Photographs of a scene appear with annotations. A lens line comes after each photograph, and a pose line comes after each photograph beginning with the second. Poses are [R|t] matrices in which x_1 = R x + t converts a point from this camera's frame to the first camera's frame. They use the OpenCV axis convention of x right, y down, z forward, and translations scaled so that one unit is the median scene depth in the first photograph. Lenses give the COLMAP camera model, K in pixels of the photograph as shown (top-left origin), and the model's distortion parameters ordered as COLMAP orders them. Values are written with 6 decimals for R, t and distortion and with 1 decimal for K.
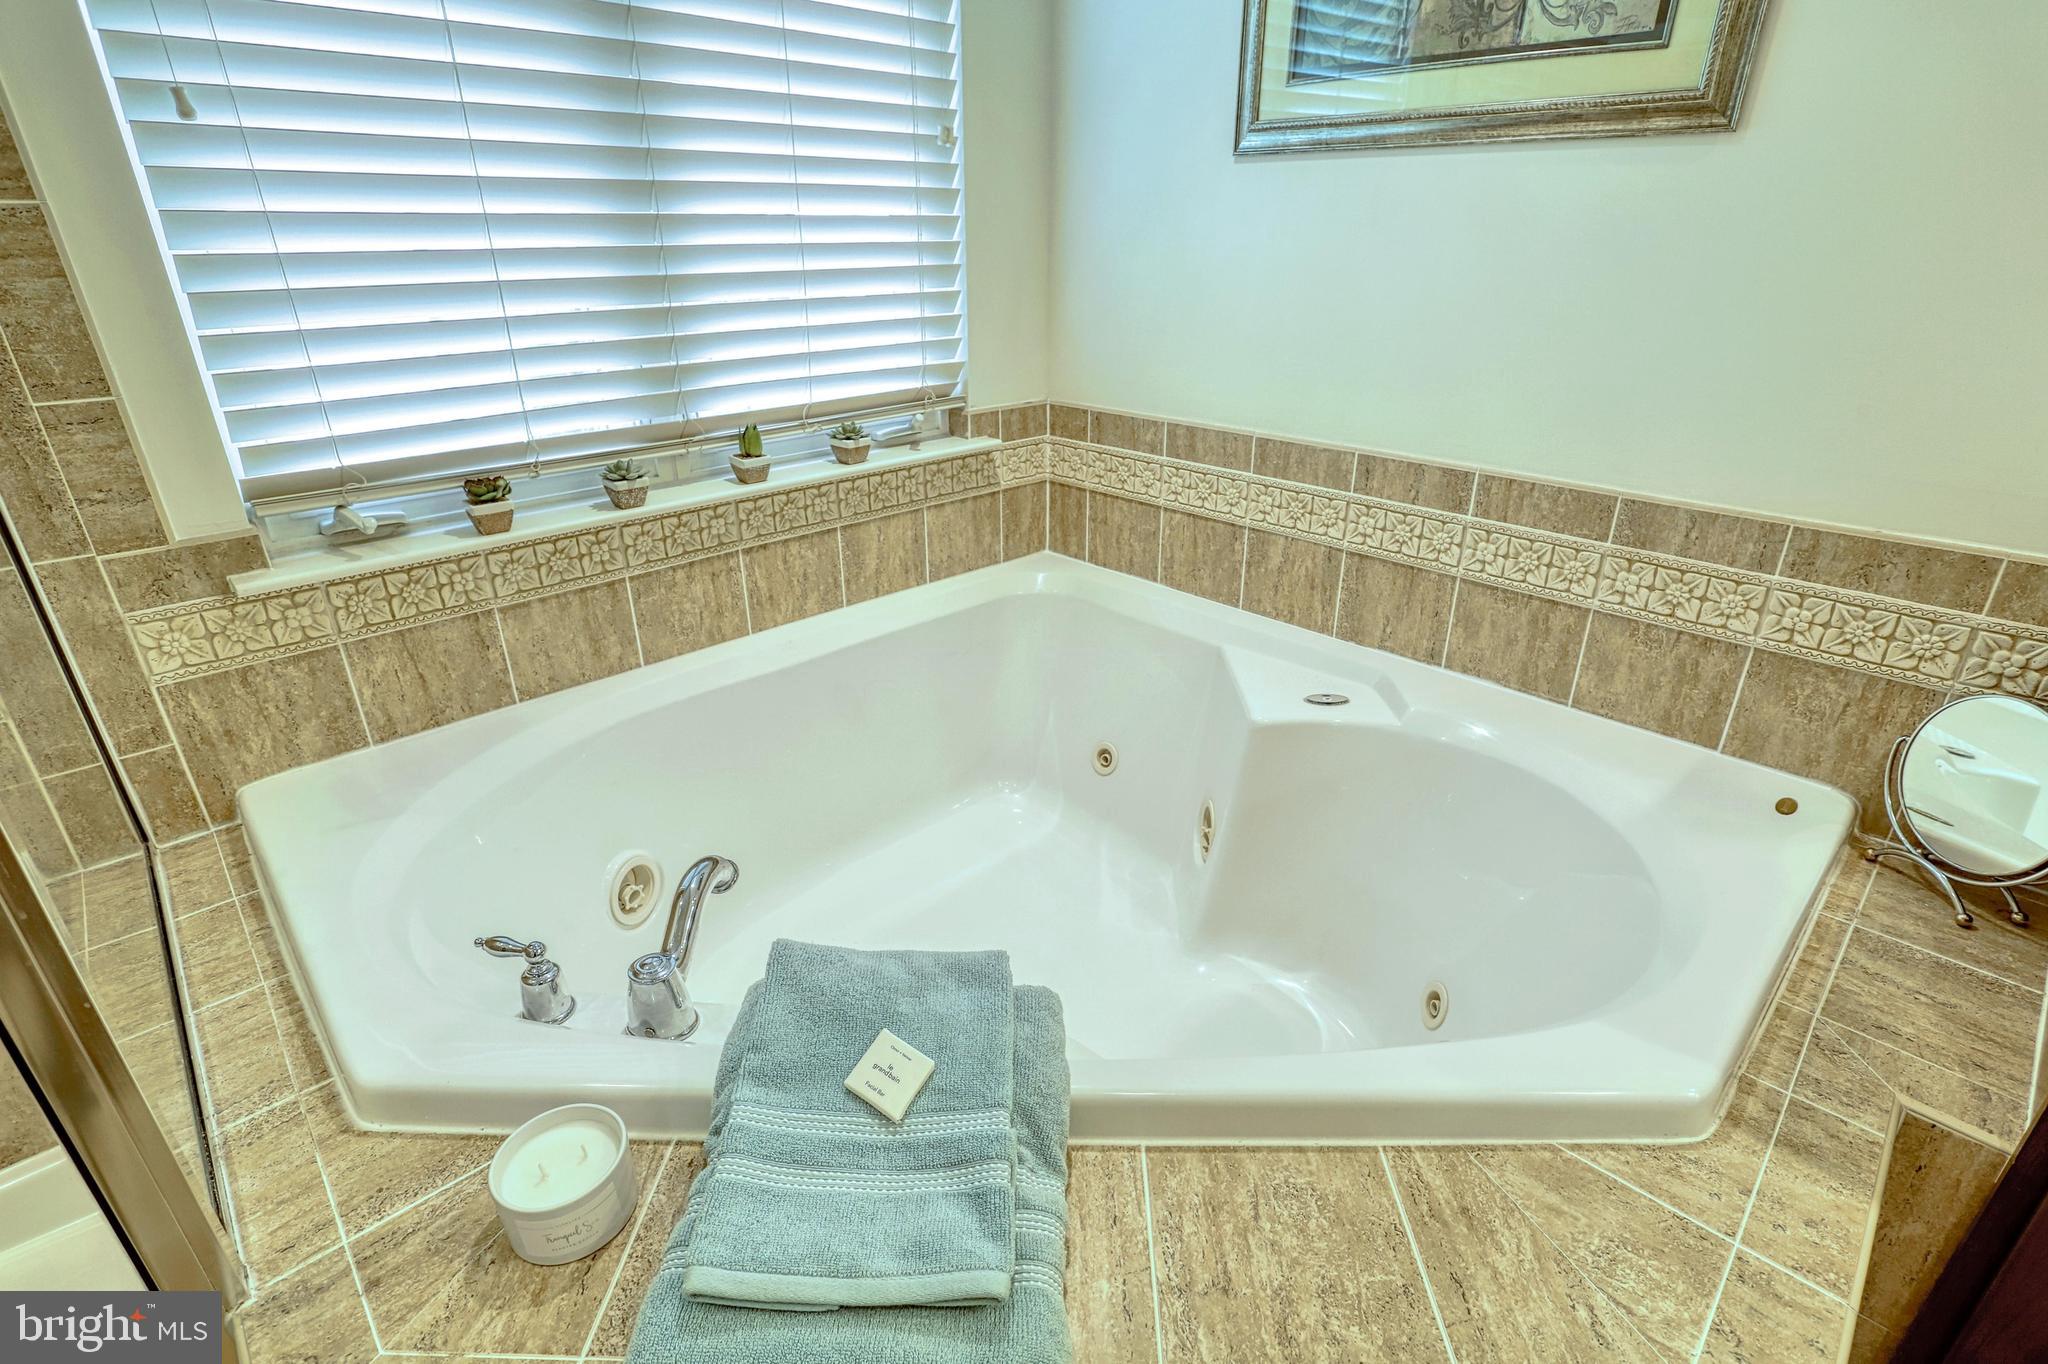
lens RADIAL K [[989.8, 0, 1033.1], [0, 989.8, 674.3], [0, 0, 1]] dist [-0.043308, 0.016527]
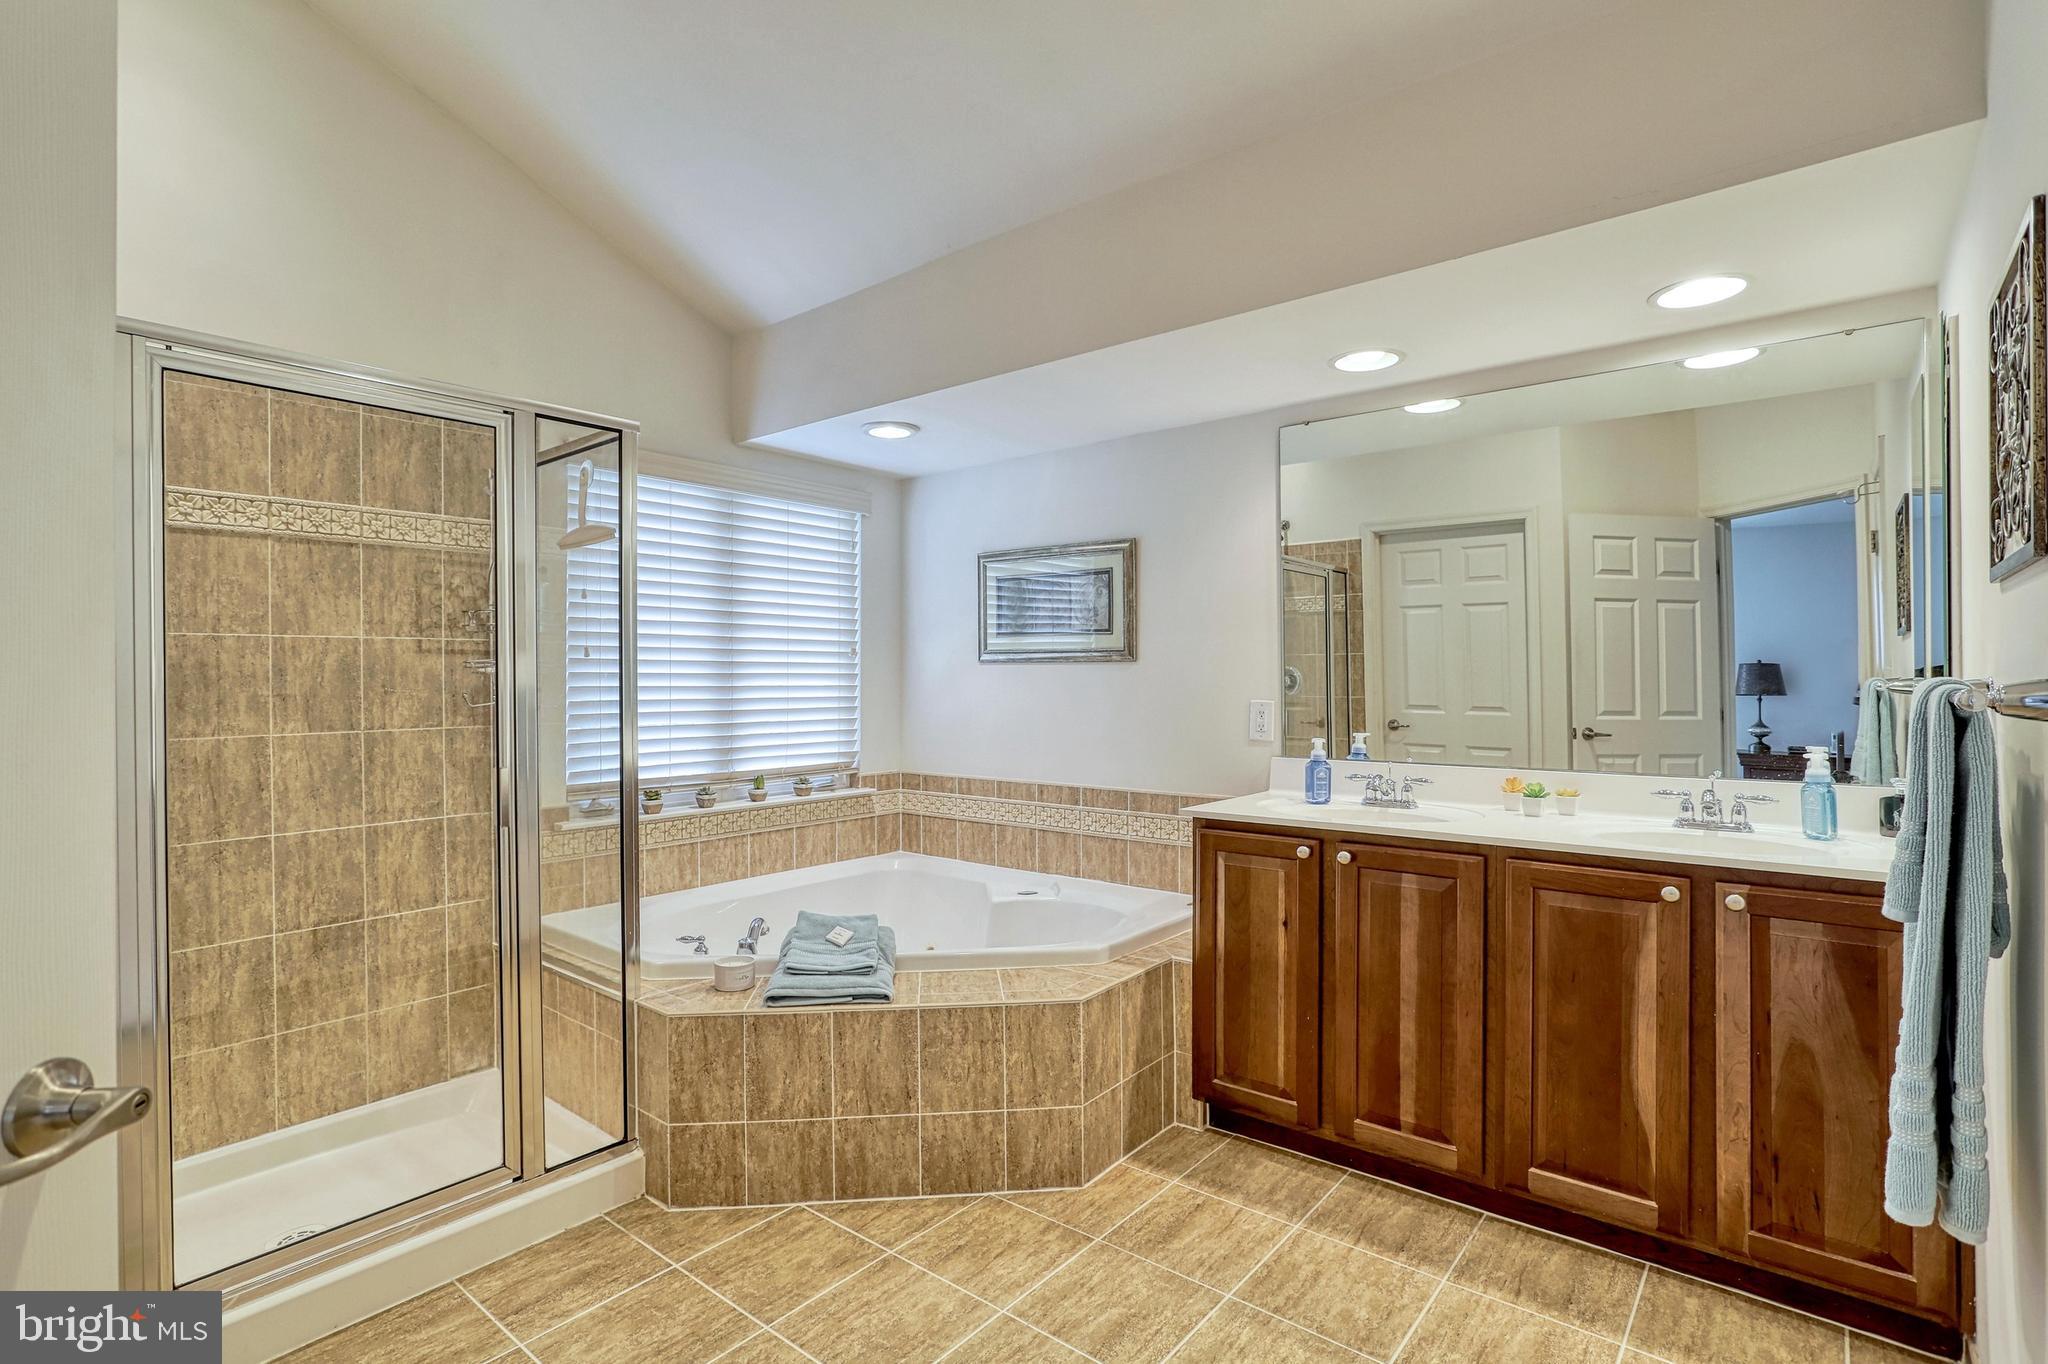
lens RADIAL K [[989.4, 0, 1036.1], [0, 989.4, 682.8], [0, 0, 1]] dist [-0.041636, 0.000604]
pose [[0.991609, 0.001528, 0.129265, 0.034177], [0.051106, 0.913843, -0.402838, 0.448324], [-0.118743, 0.406064, 0.906097, -1.078469]]
